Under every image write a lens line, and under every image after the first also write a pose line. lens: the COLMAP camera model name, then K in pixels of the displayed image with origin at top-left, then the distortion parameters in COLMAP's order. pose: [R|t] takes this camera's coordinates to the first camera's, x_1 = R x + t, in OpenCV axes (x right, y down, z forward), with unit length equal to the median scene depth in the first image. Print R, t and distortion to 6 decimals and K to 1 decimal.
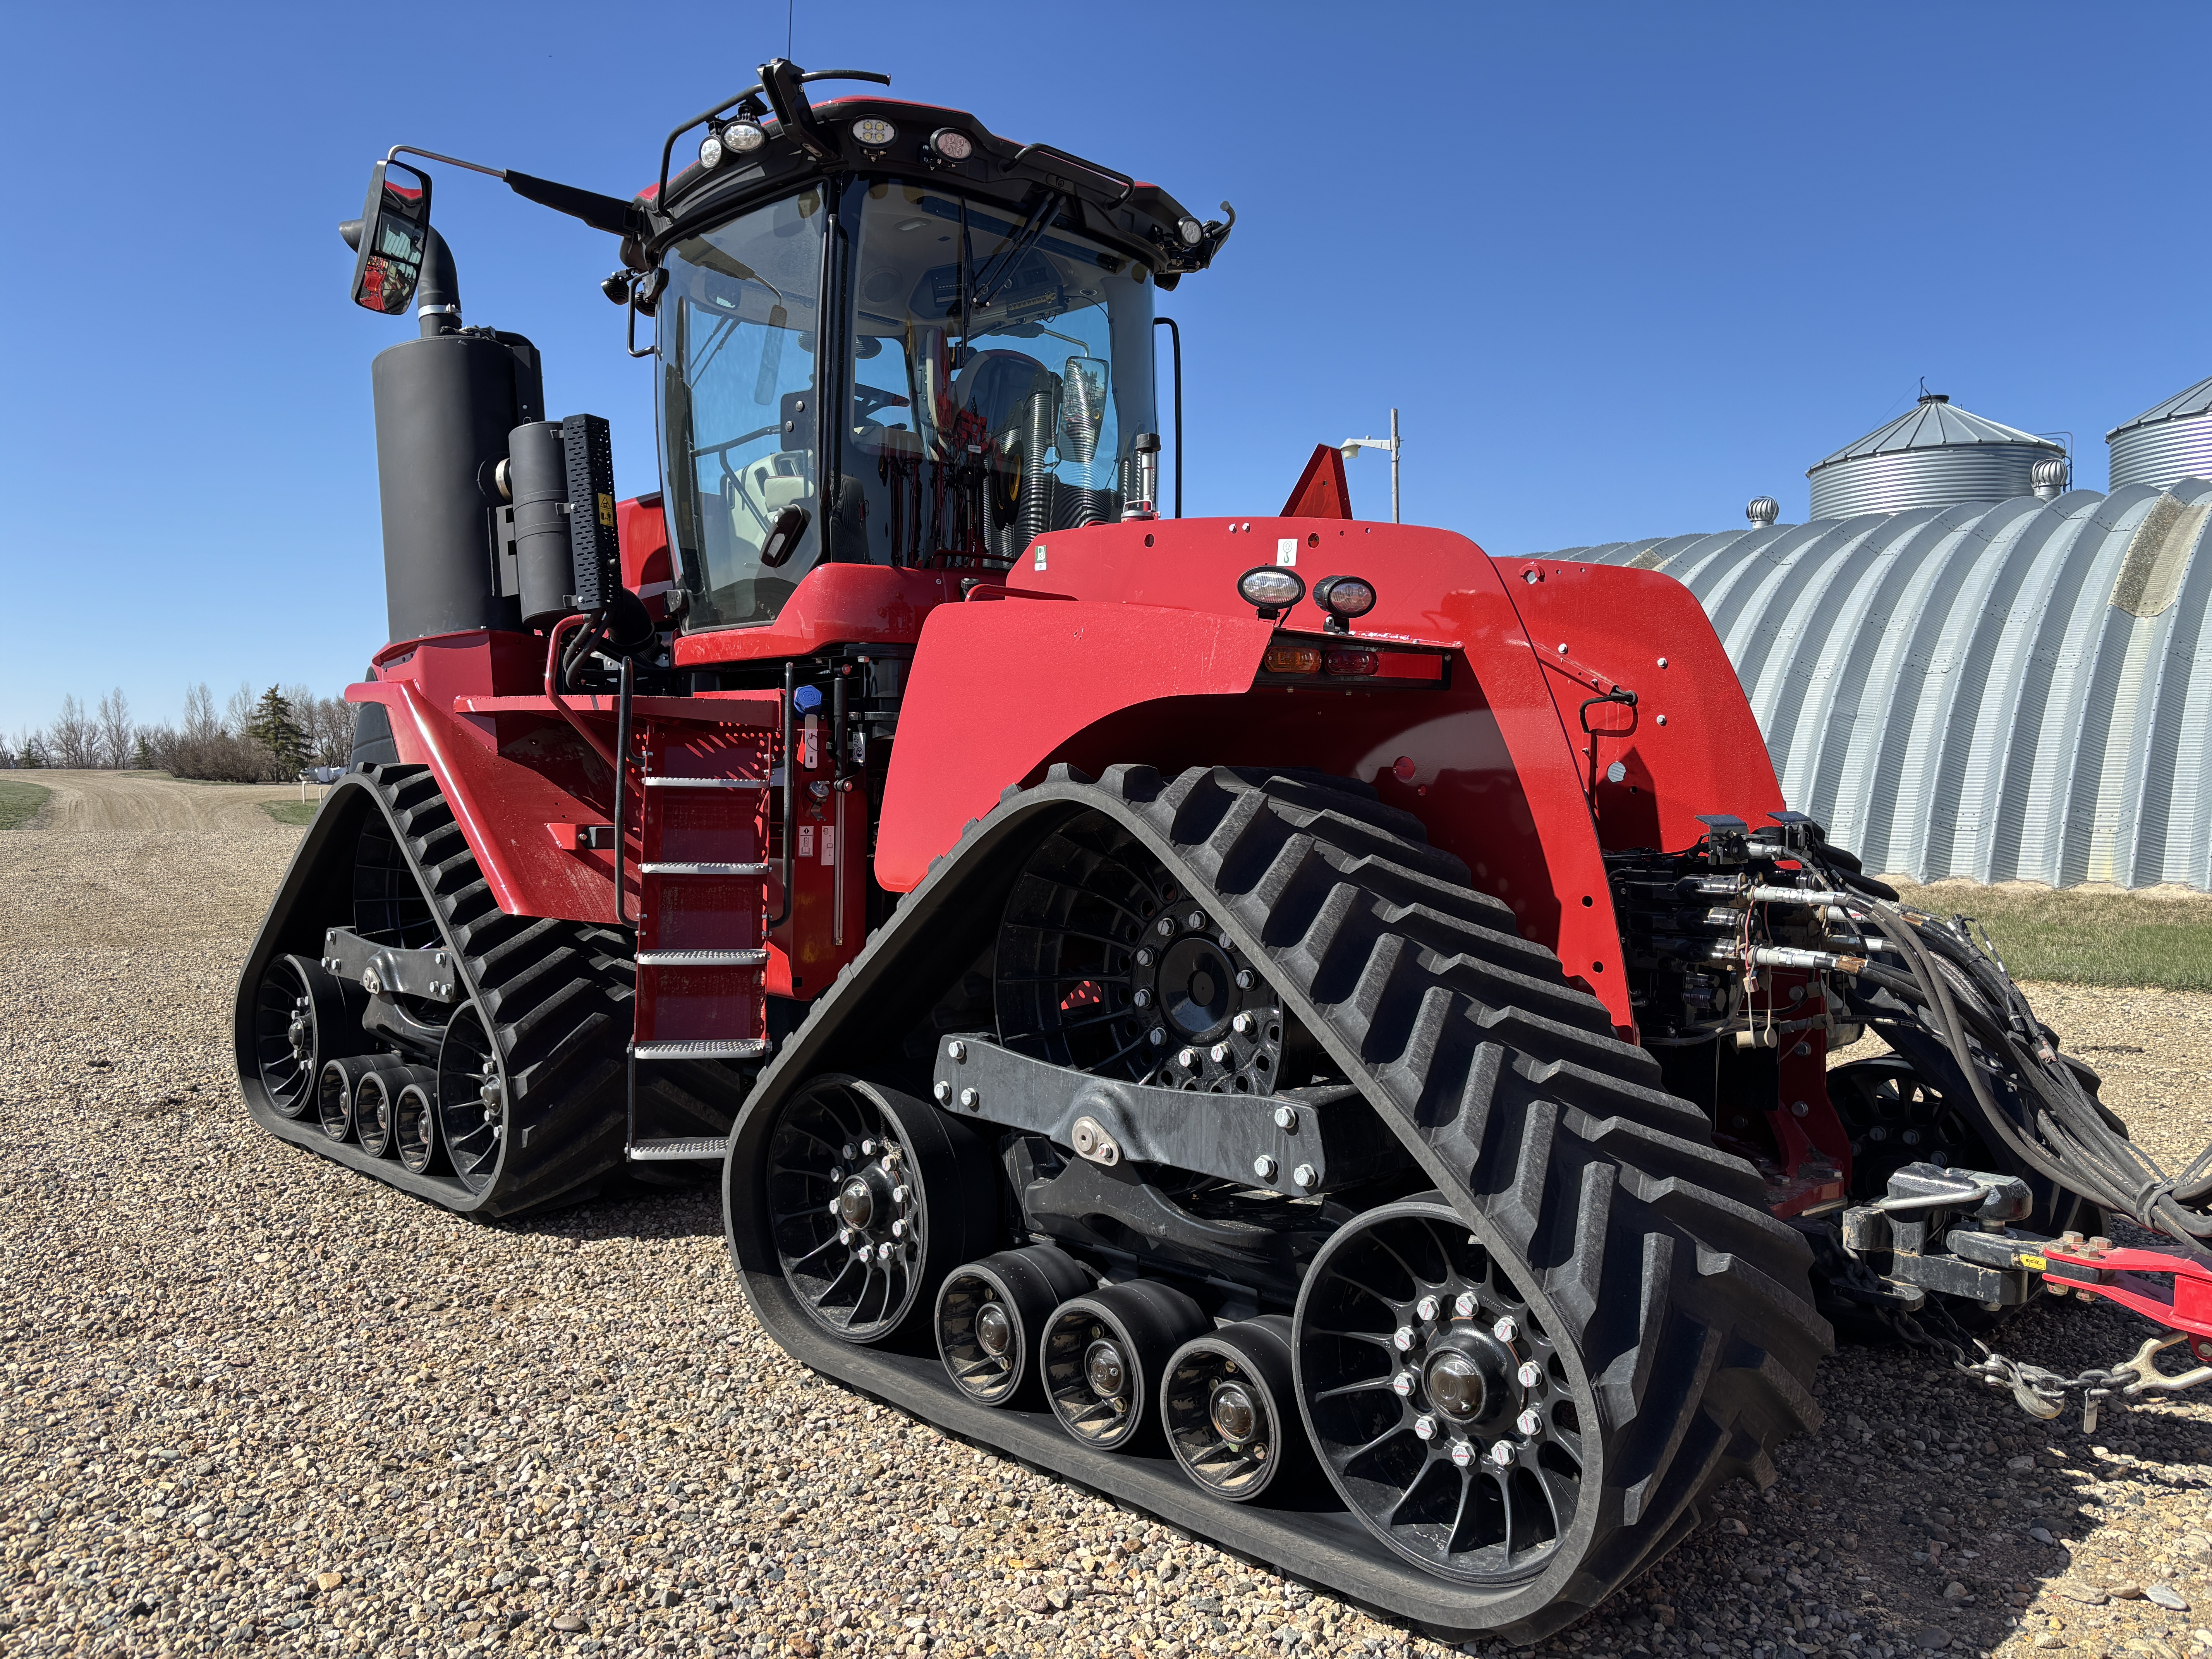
lens RADIAL K [[1671.2, 0, 1093.4], [0, 1671.2, 832.3], [0, 0, 1]] dist [0.002417, -0.002943]
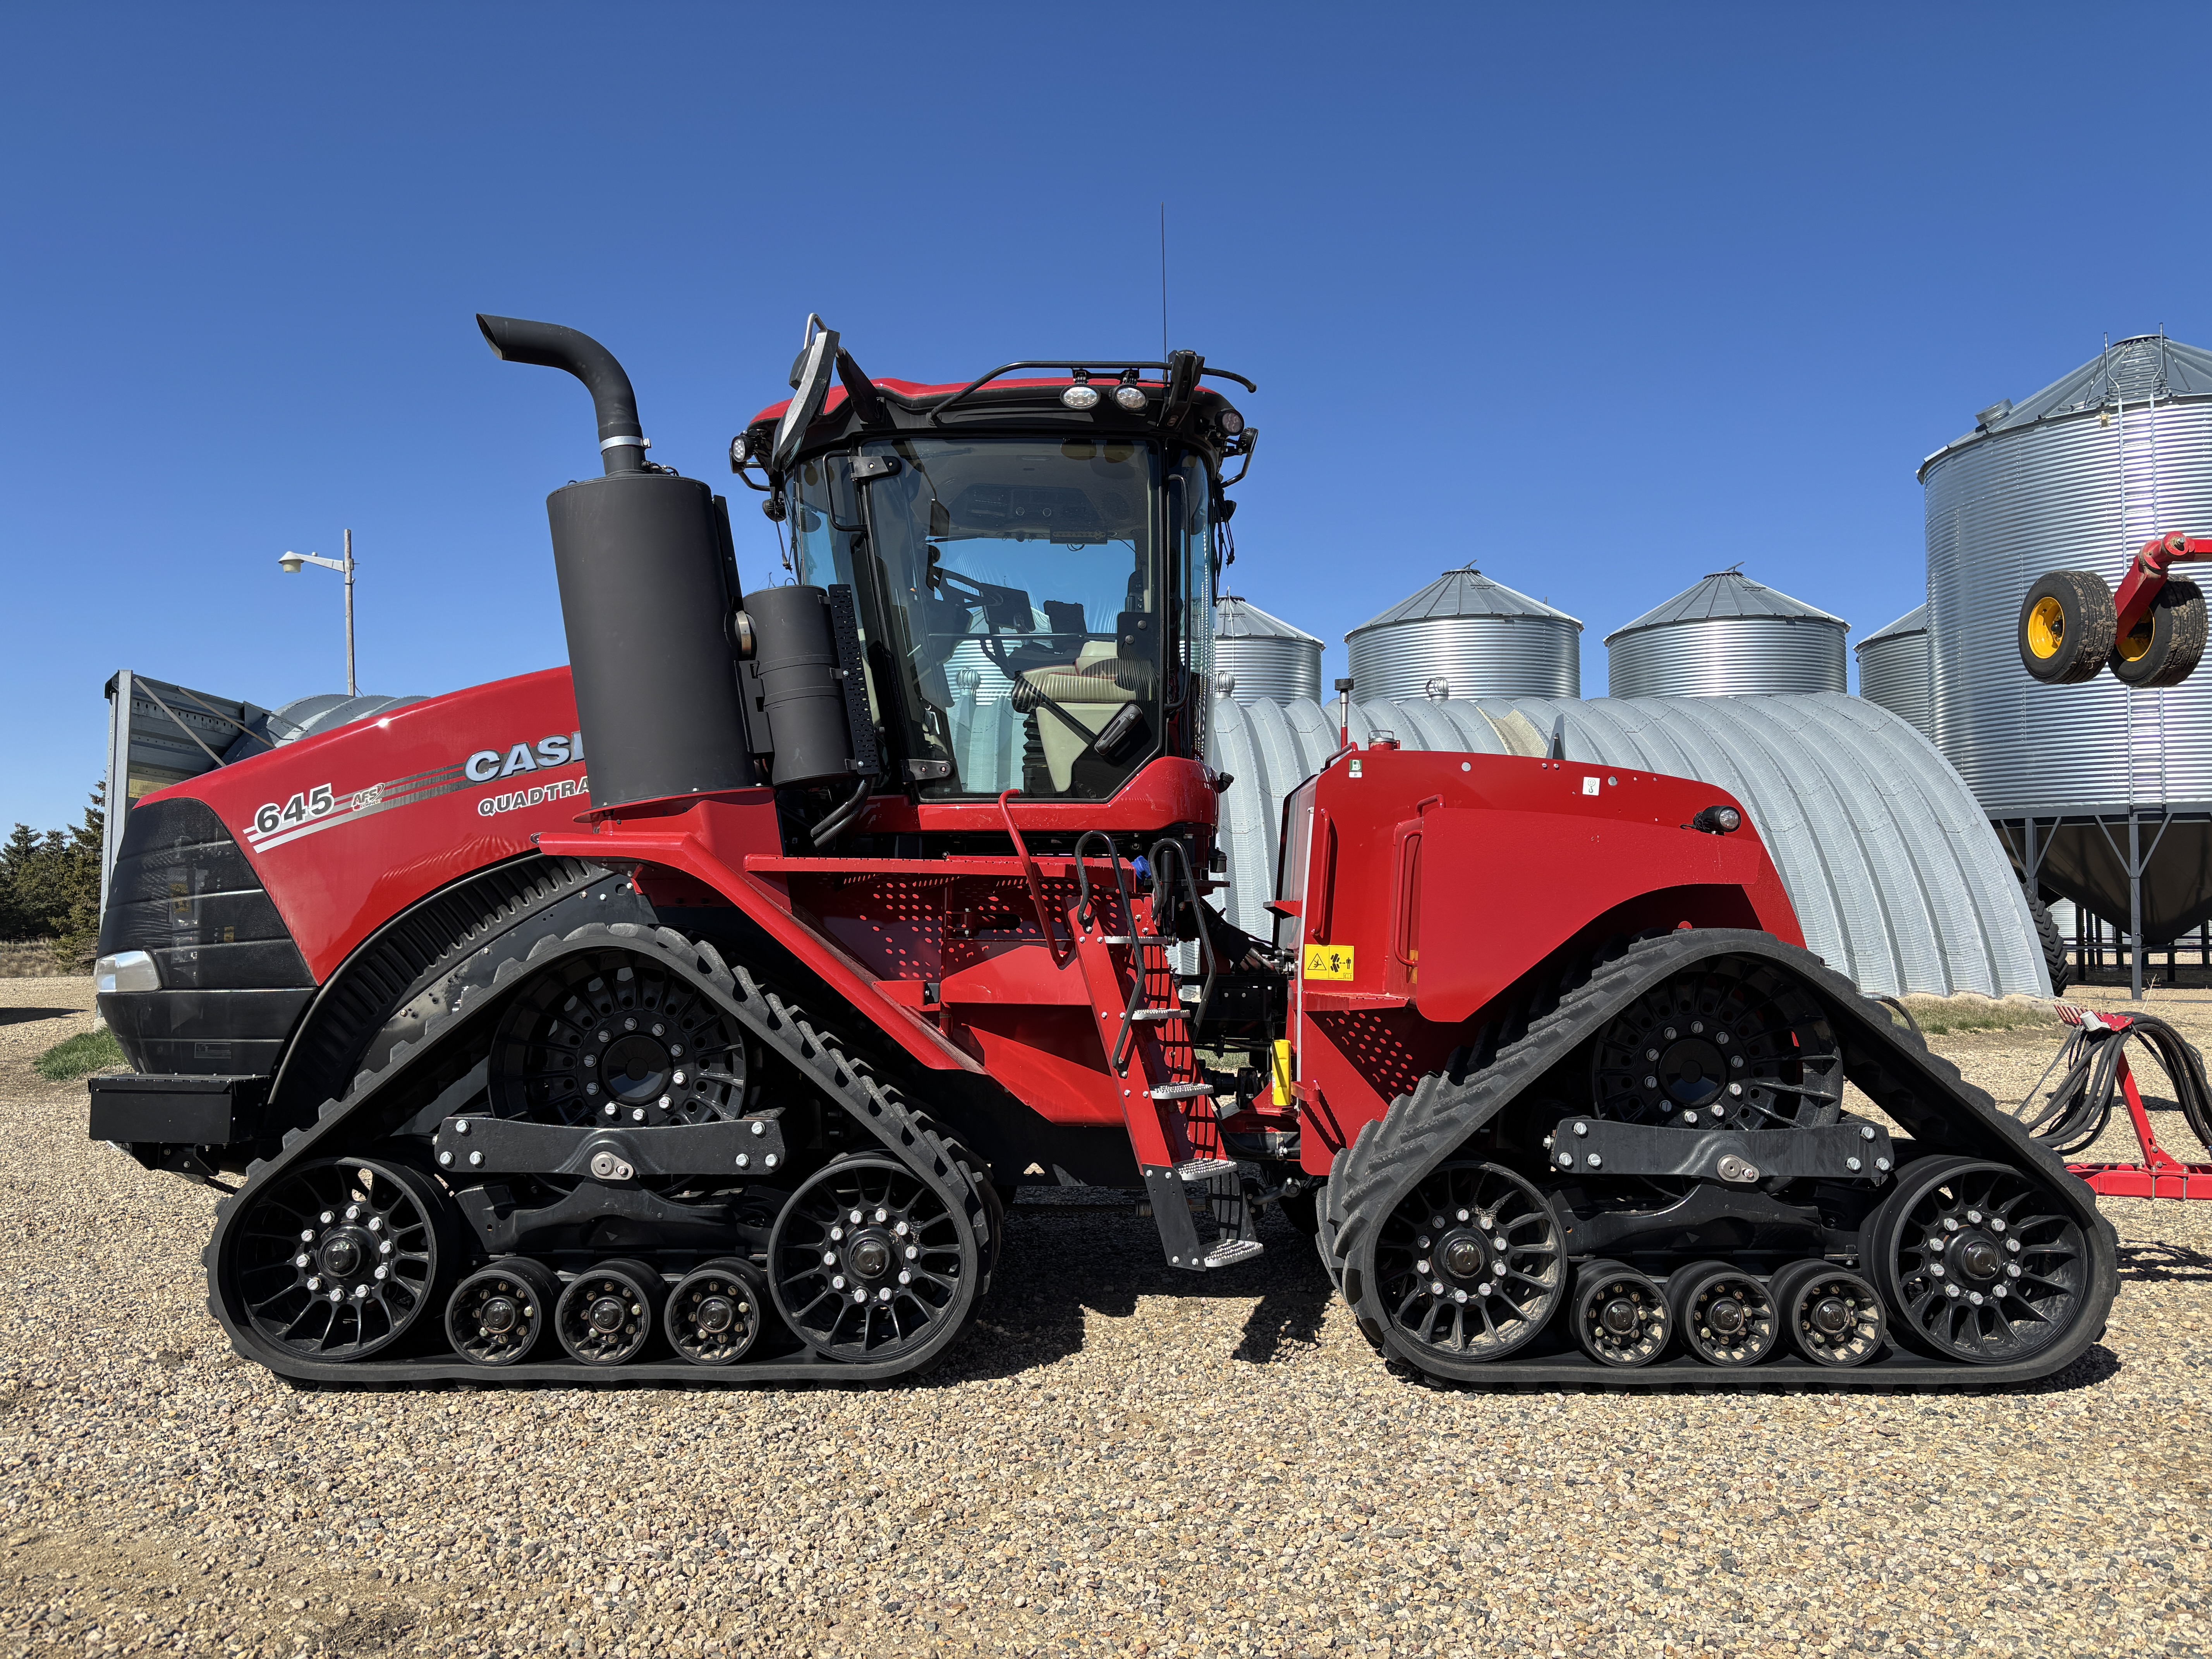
lens RADIAL K [[1671.2, 0, 1107.7], [0, 1671.2, 834.5], [0, 0, 1]] dist [0.002417, -0.002943]
pose [[0.708615, 0.028686, 0.705012, -1.397004], [0.026112, 0.997423, -0.066829, -0.036178], [-0.705112, 0.065765, 0.706039, 0.259128]]
